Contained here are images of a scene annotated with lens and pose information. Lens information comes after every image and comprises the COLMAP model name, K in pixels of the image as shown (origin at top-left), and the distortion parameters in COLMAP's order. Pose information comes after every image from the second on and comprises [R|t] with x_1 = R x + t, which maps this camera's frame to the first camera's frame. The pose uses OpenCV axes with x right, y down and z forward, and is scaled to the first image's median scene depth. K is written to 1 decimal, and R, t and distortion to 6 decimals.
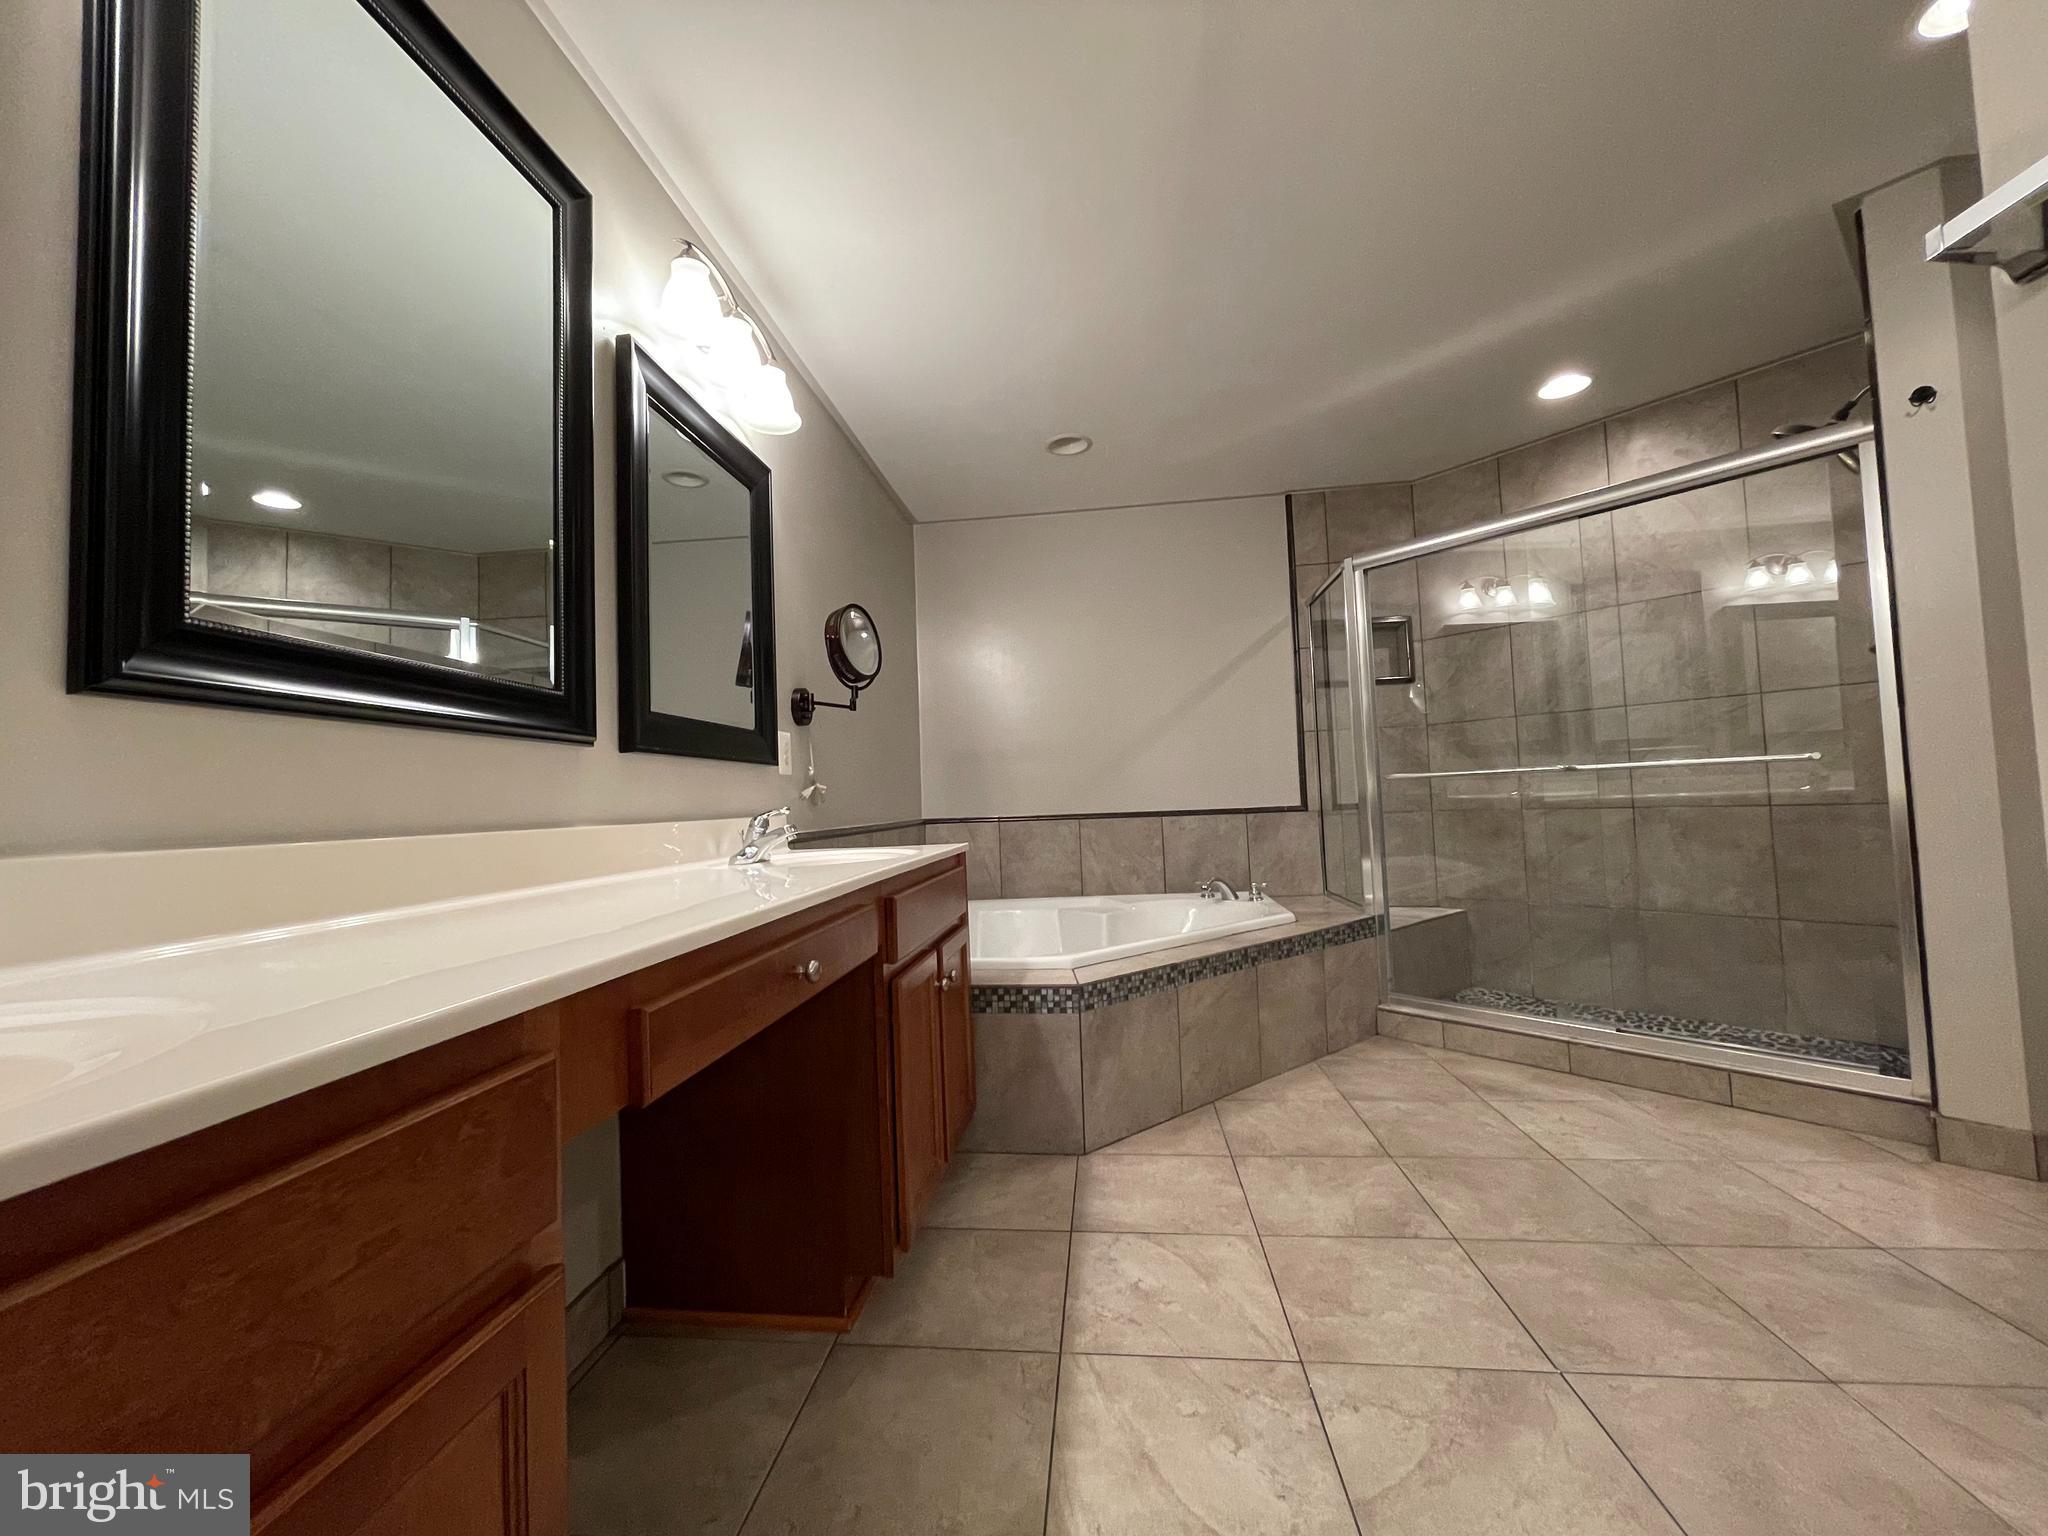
lens RADIAL K [[823.9, 0, 1024.0], [0, 823.9, 768.0], [0, 0, 1]] dist [0.000007, -0.000148]
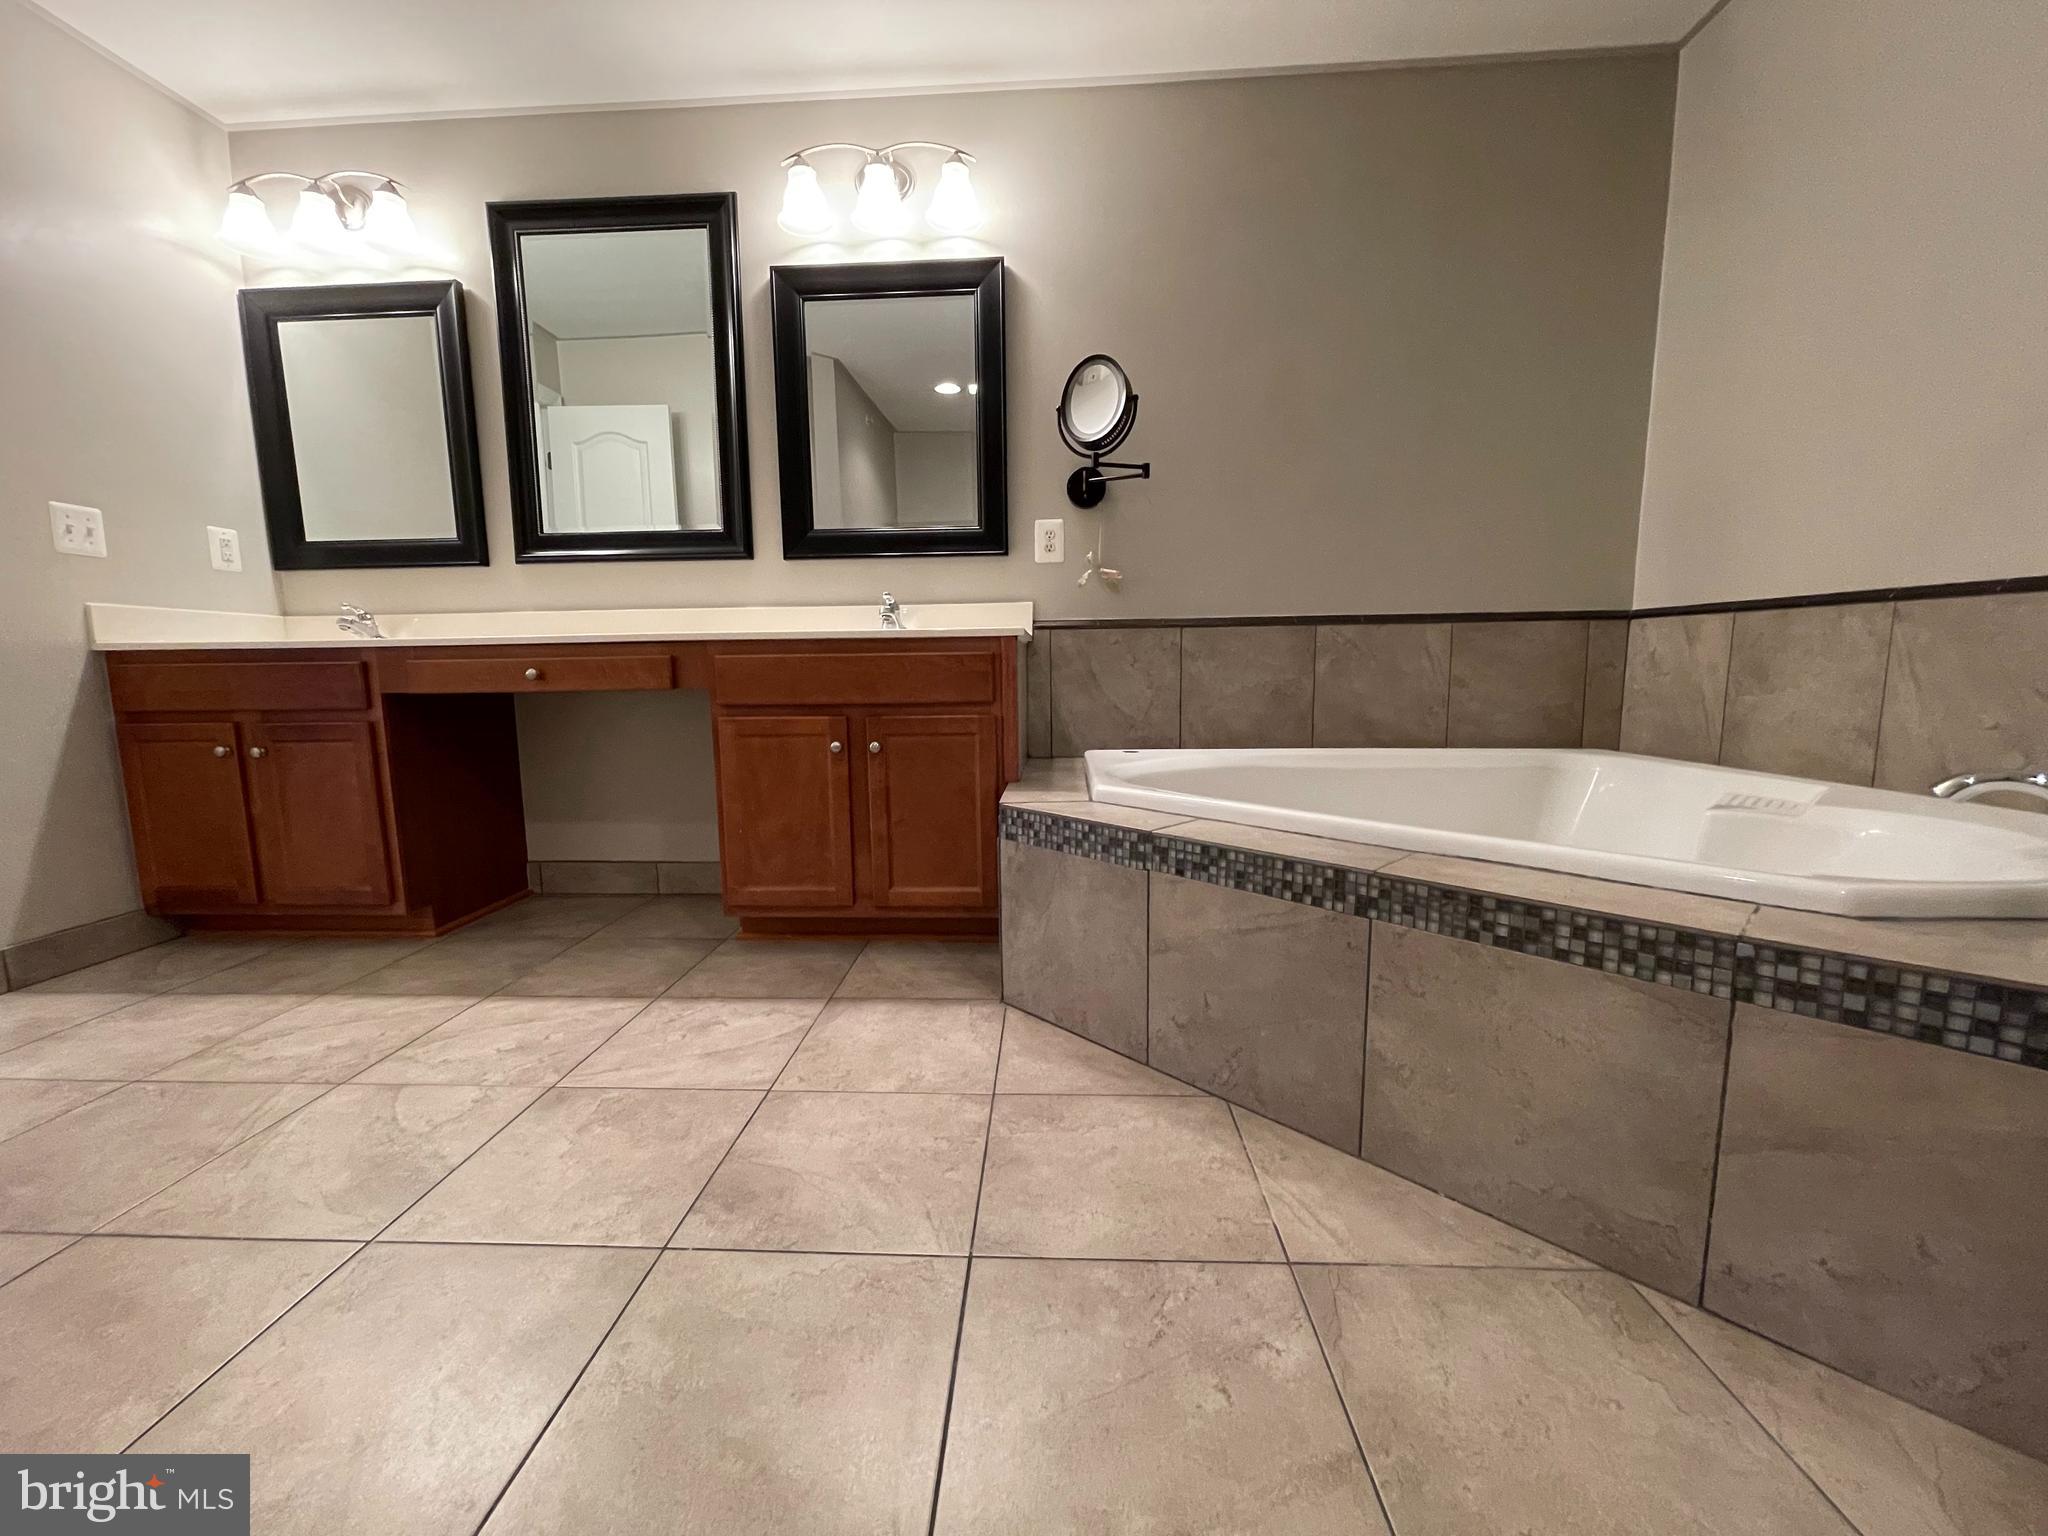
lens RADIAL K [[825.0, 0, 1020.9], [0, 825.0, 777.6], [0, 0, 1]] dist [-0.018024, -0.000121]
pose [[0.061260, 0.176988, -0.982305, 0.772757], [0.053838, 0.982135, 0.180314, 0.087353], [0.996669, -0.063931, 0.050637, 0.897186]]
